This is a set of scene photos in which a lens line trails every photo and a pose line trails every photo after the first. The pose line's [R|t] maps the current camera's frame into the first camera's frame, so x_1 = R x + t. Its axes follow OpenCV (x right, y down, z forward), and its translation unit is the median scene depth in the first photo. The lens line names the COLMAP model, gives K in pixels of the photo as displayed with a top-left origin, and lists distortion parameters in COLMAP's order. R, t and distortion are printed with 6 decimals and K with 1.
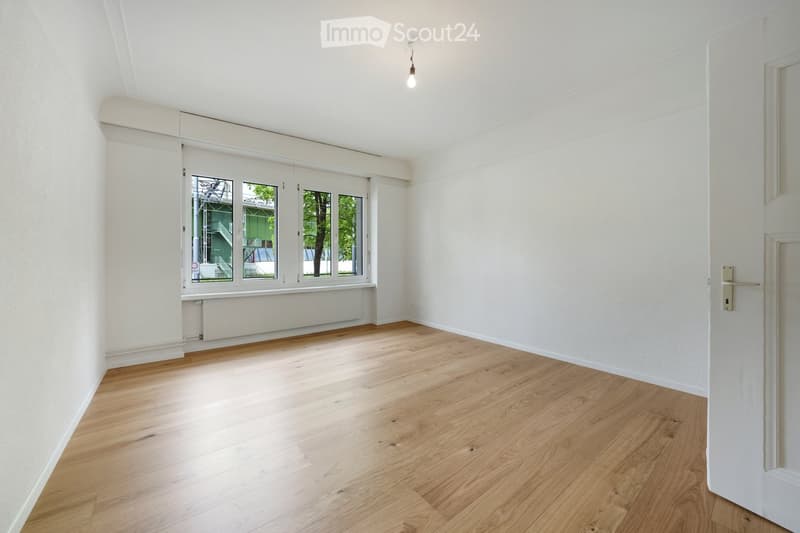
lens RADIAL K [[295.7, 0, 398.2], [0, 295.7, 254.6], [0, 0, 1]] dist [-0.008225, 0.000223]
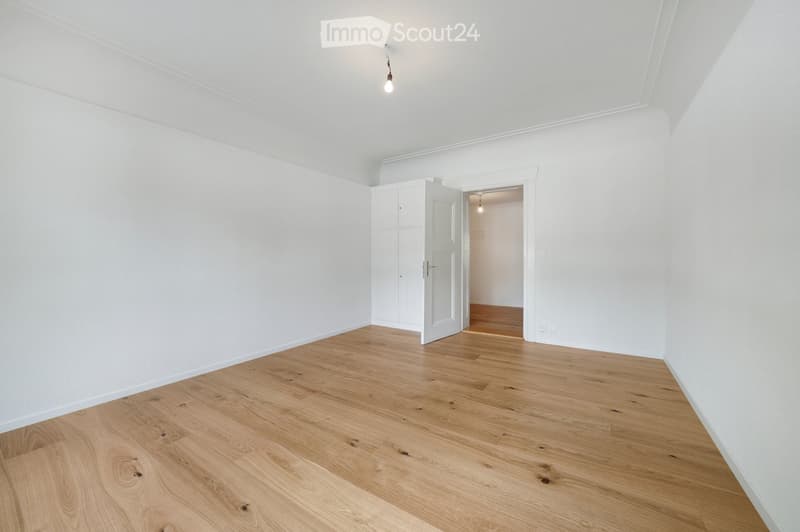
lens RADIAL K [[295.7, 0, 398.2], [0, 295.7, 254.1], [0, 0, 1]] dist [-0.008225, 0.000223]
pose [[-0.346938, 0.006077, 0.937868, -1.118735], [-0.005729, 0.999947, -0.008599, -0.007355], [-0.937870, -0.008357, -0.346885, 1.608371]]
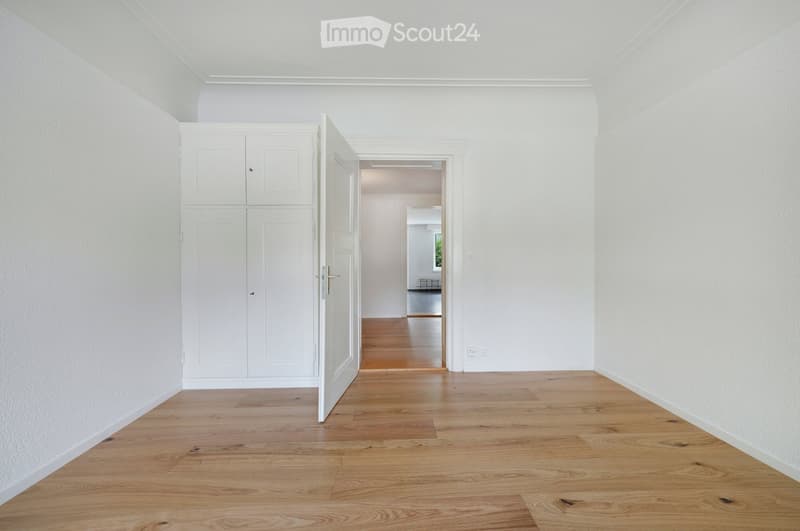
lens RADIAL K [[303.3, 0, 400.0], [0, 303.3, 265.5], [0, 0, 1]] dist [0.025763, 0.000070]
pose [[-0.819947, -0.005847, 0.572409, -0.084869], [-0.000377, 0.999953, 0.009673, 0.009797], [-0.572439, 0.007716, -0.819911, 1.488495]]
